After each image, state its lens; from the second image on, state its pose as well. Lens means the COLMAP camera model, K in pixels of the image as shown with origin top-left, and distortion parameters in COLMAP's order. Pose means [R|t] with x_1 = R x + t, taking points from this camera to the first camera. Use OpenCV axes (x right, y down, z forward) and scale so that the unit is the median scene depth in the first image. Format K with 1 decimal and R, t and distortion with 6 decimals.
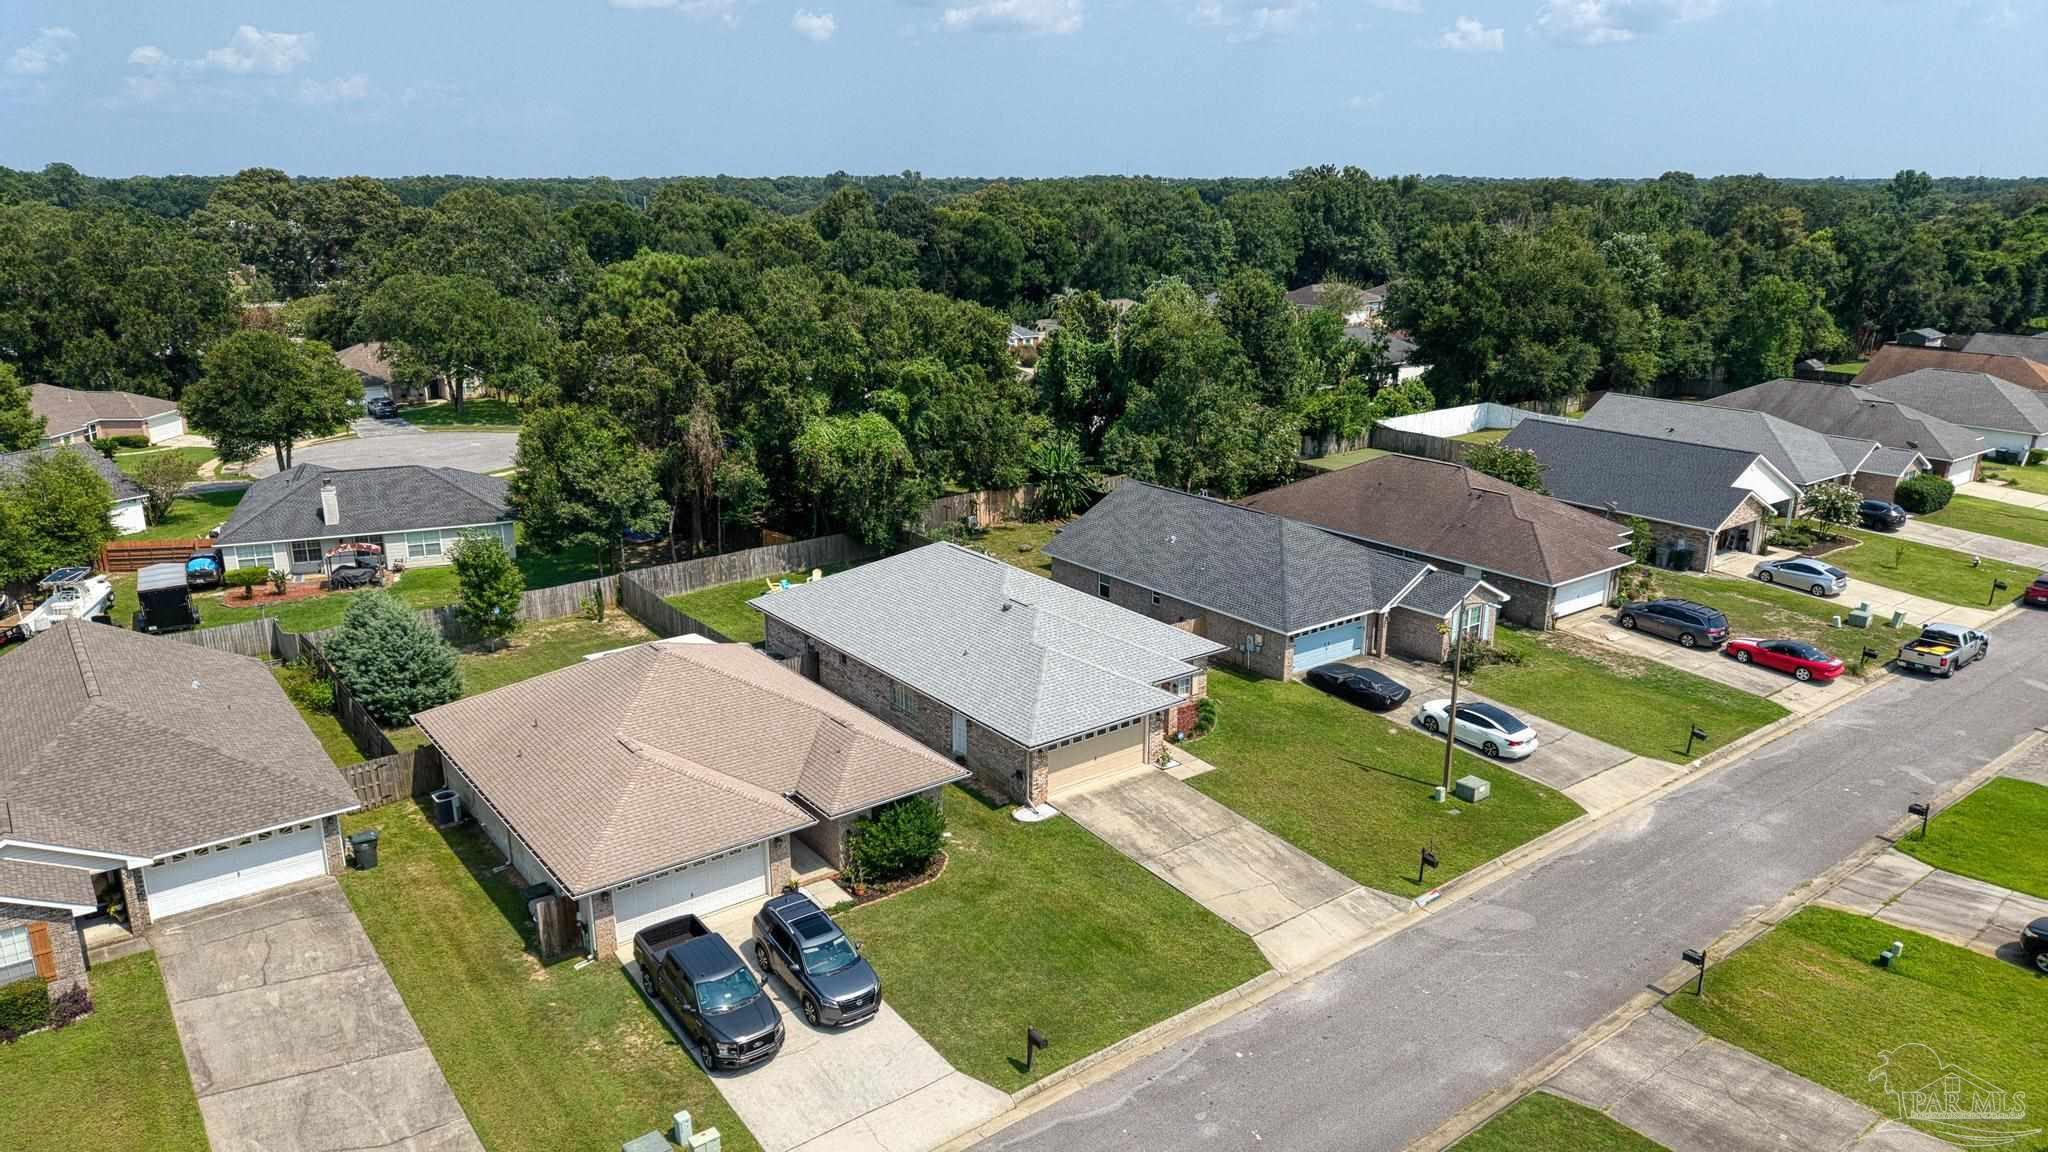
lens RADIAL K [[1365.5, 0, 1024.0], [0, 1365.5, 576.0], [0, 0, 1]] dist [0.034452, -0.038652]
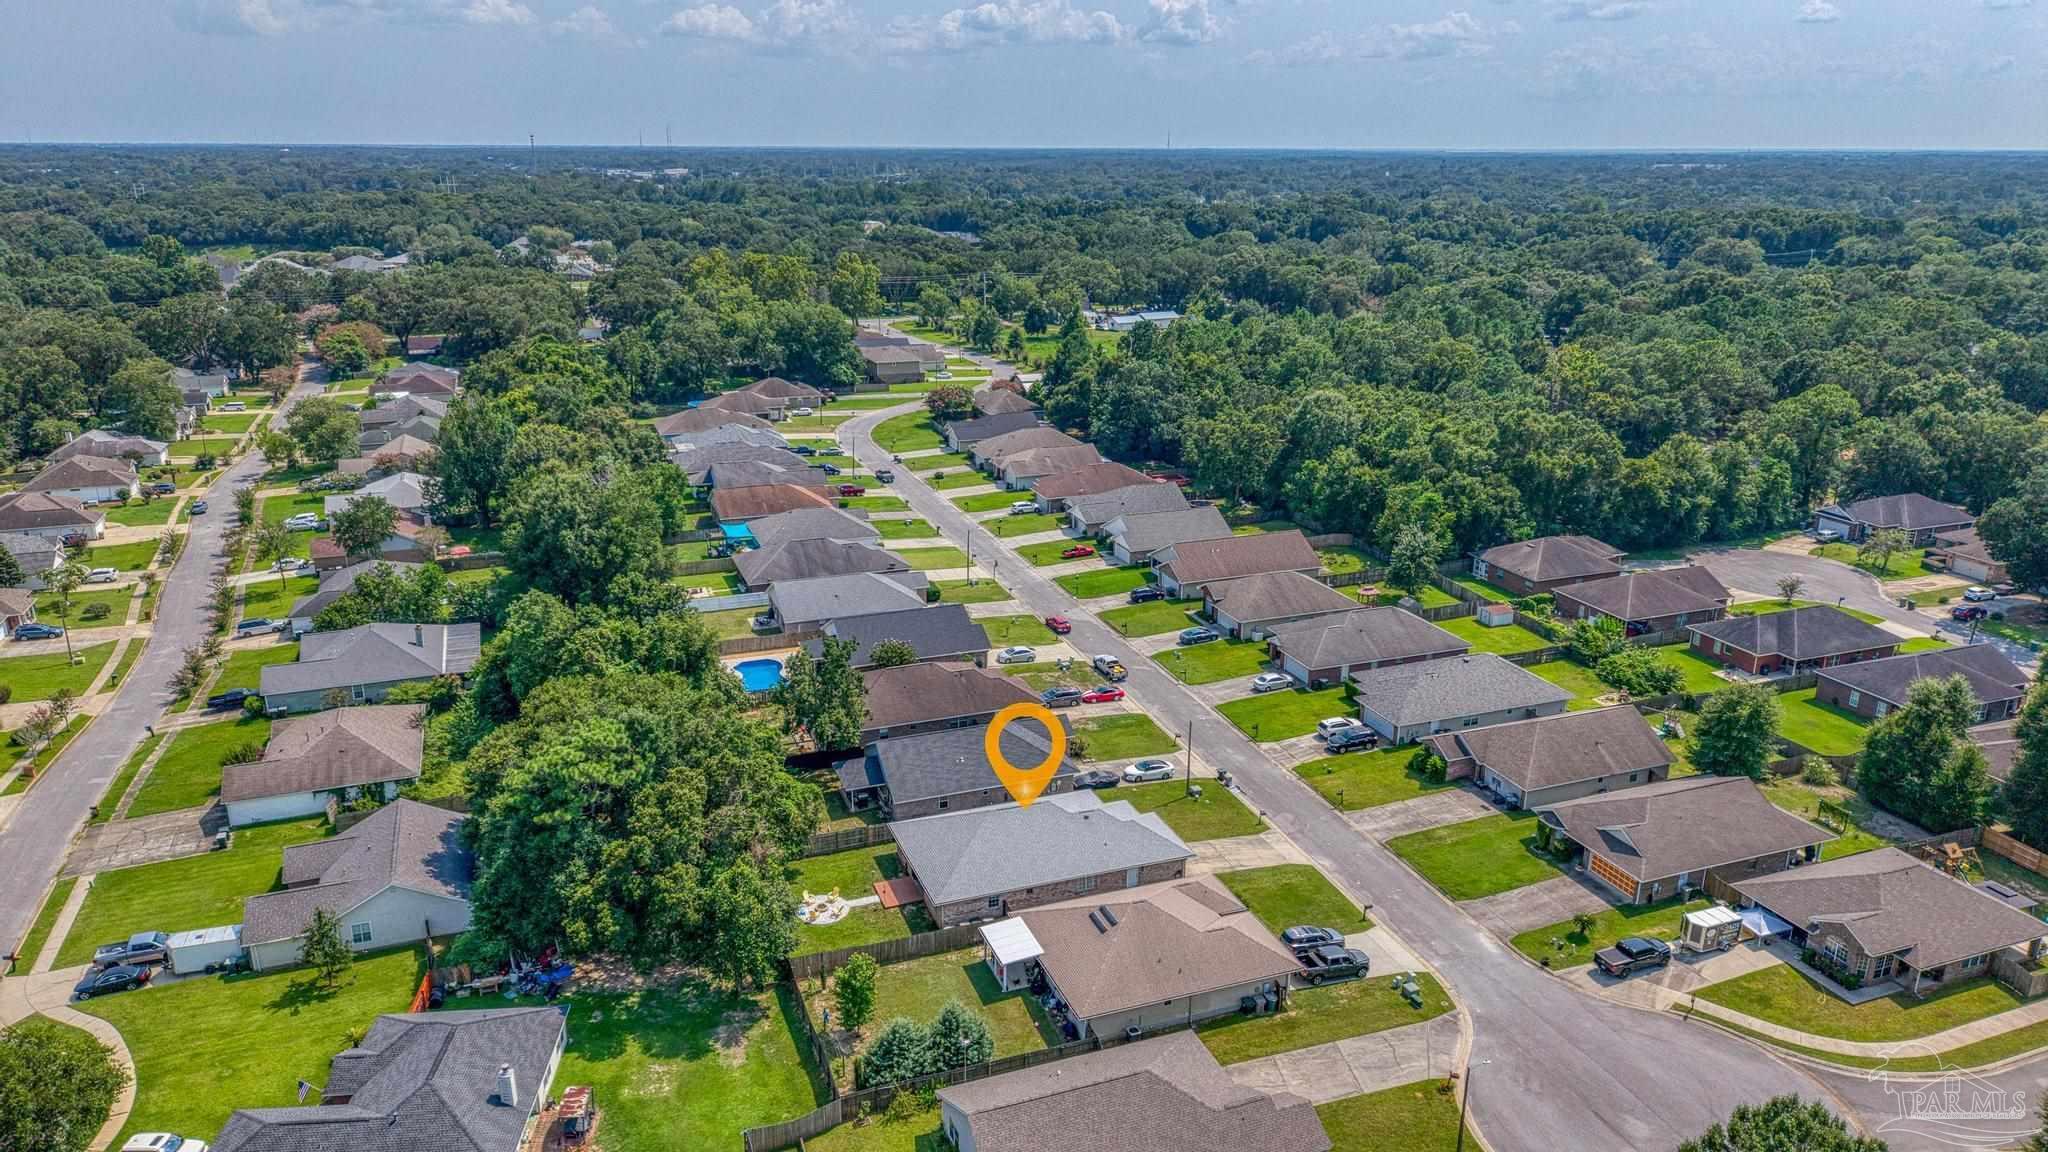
lens RADIAL K [[1365.5, 0, 1024.0], [0, 1365.5, 576.0], [0, 0, 1]] dist [0.034452, -0.038652]
pose [[0.286425, -0.290103, 0.913127, -1.745316], [0.256015, 0.941577, 0.218836, -0.761711], [-0.923265, 0.171094, 0.343961, 0.339073]]
